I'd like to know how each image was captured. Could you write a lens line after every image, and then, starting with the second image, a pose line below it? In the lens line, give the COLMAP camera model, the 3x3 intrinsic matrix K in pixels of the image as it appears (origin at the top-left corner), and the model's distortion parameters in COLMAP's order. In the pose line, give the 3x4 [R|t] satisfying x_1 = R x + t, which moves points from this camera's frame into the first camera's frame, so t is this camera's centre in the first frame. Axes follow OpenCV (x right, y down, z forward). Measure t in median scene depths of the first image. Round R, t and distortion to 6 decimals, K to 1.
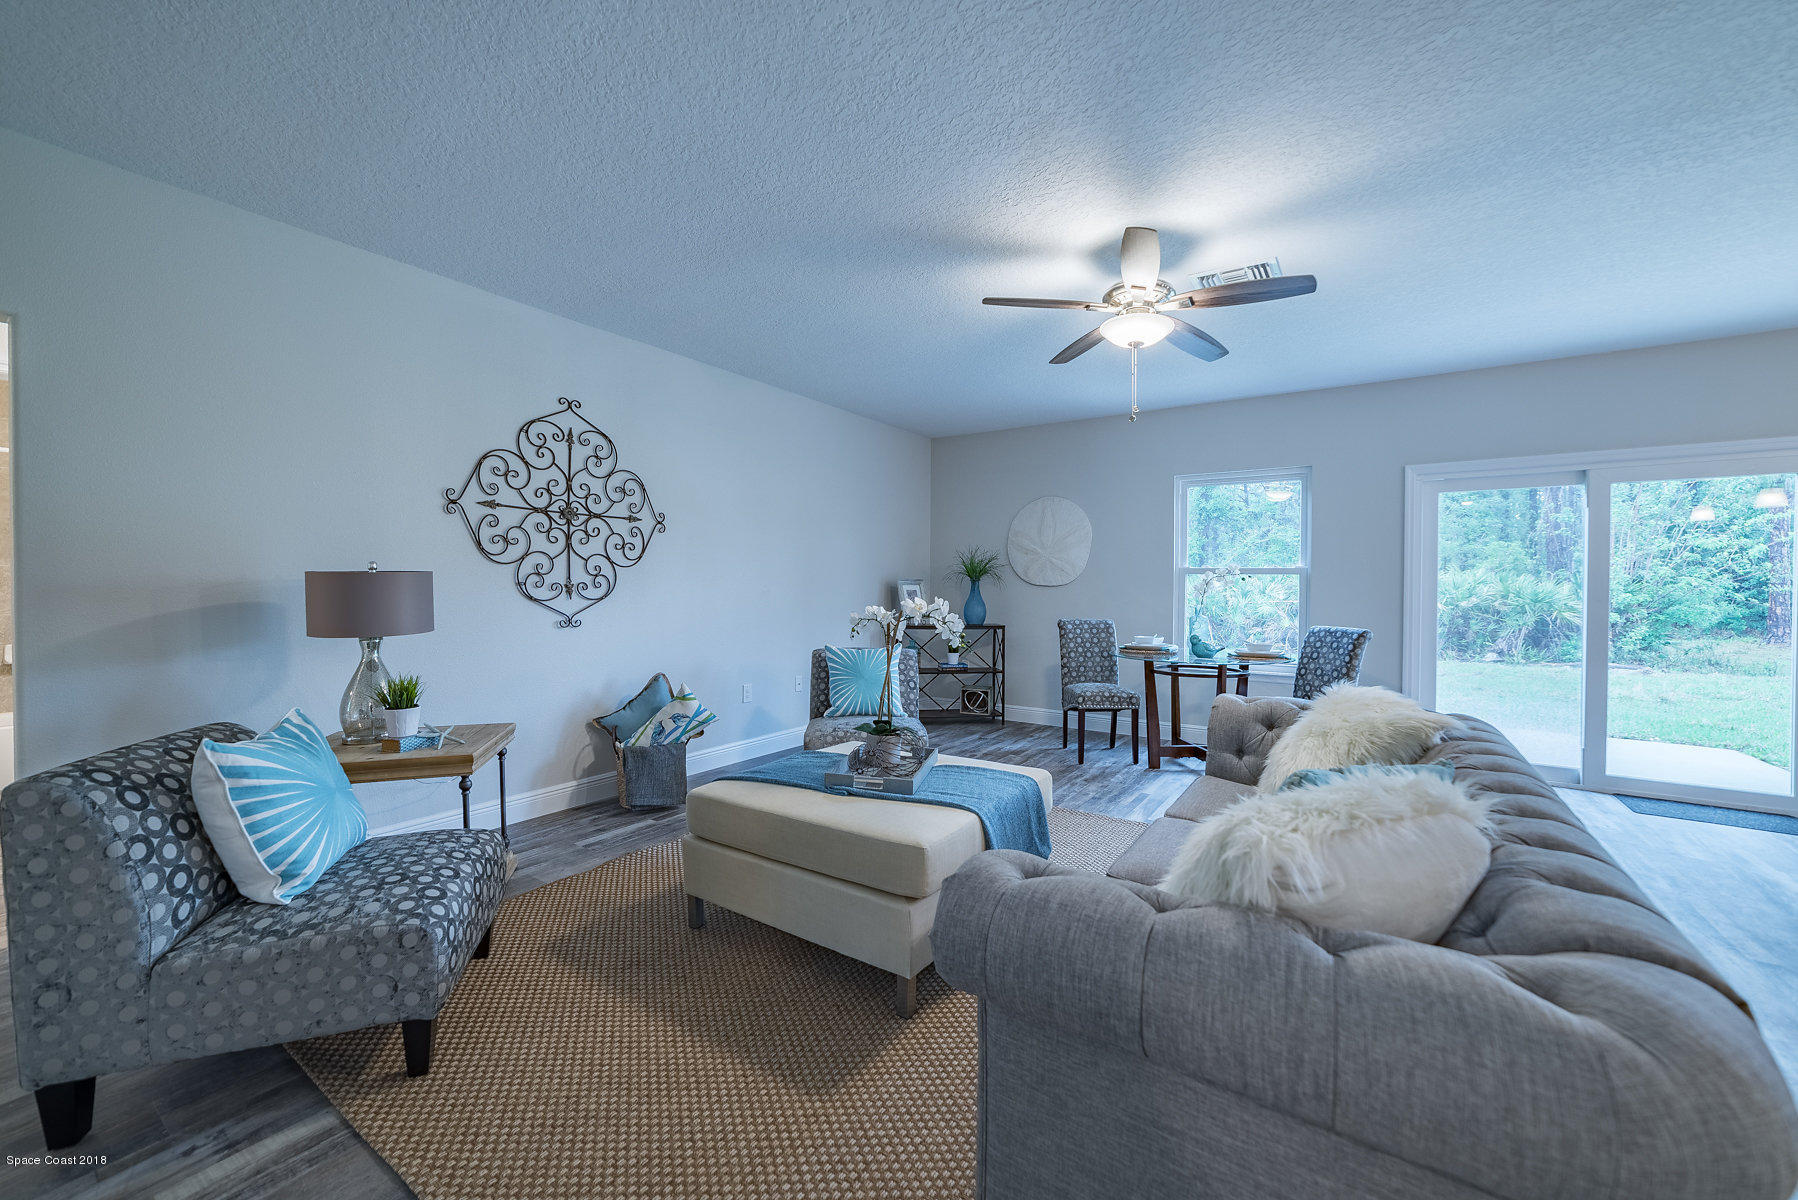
lens RADIAL K [[700.2, 0, 890.1], [0, 700.2, 594.1], [0, 0, 1]] dist [-0.008471, 0.002094]
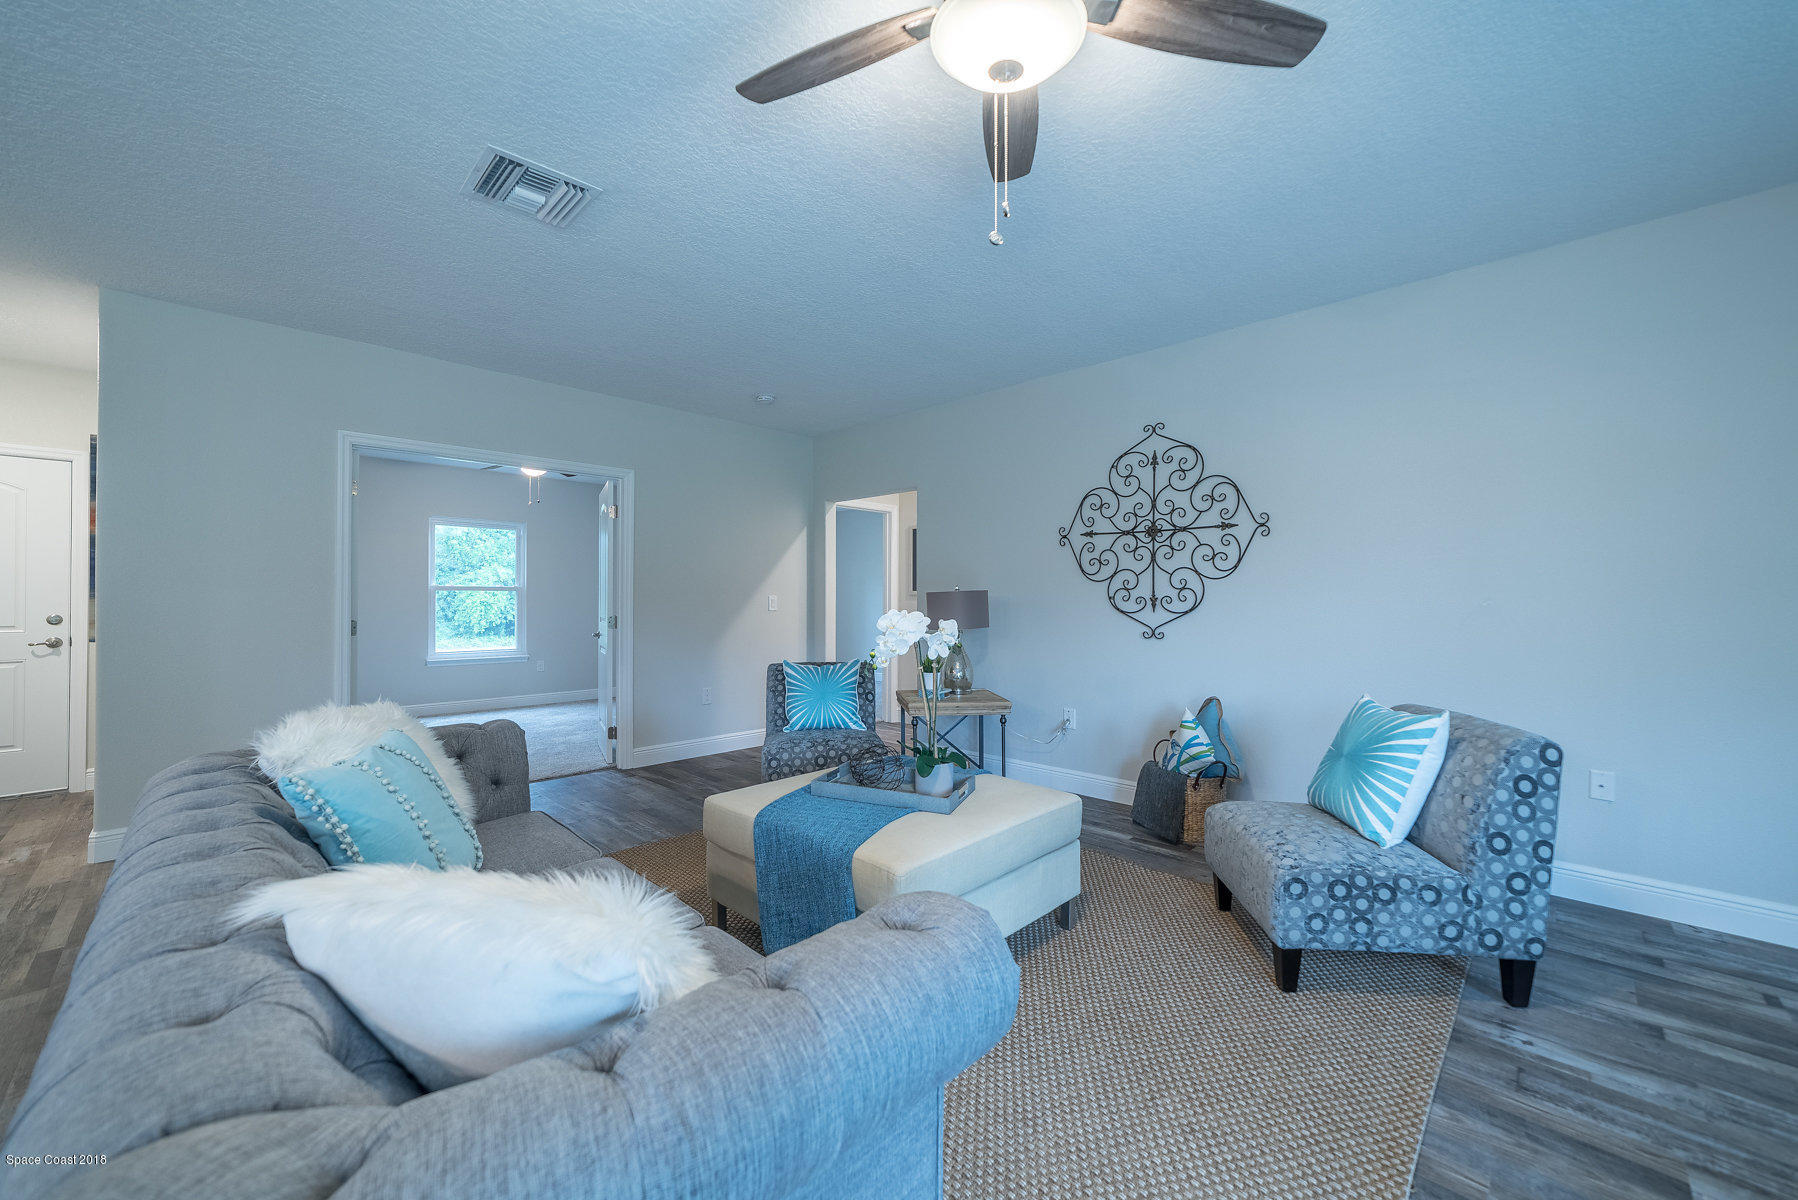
lens RADIAL K [[700.2, 0, 896.1], [0, 700.2, 593.8], [0, 0, 1]] dist [-0.008471, 0.002094]
pose [[-0.167804, -0.012448, -0.985742, 0.653411], [-0.011651, 0.999875, -0.010643, -0.004517], [0.985752, 0.009699, -0.167928, 0.793639]]
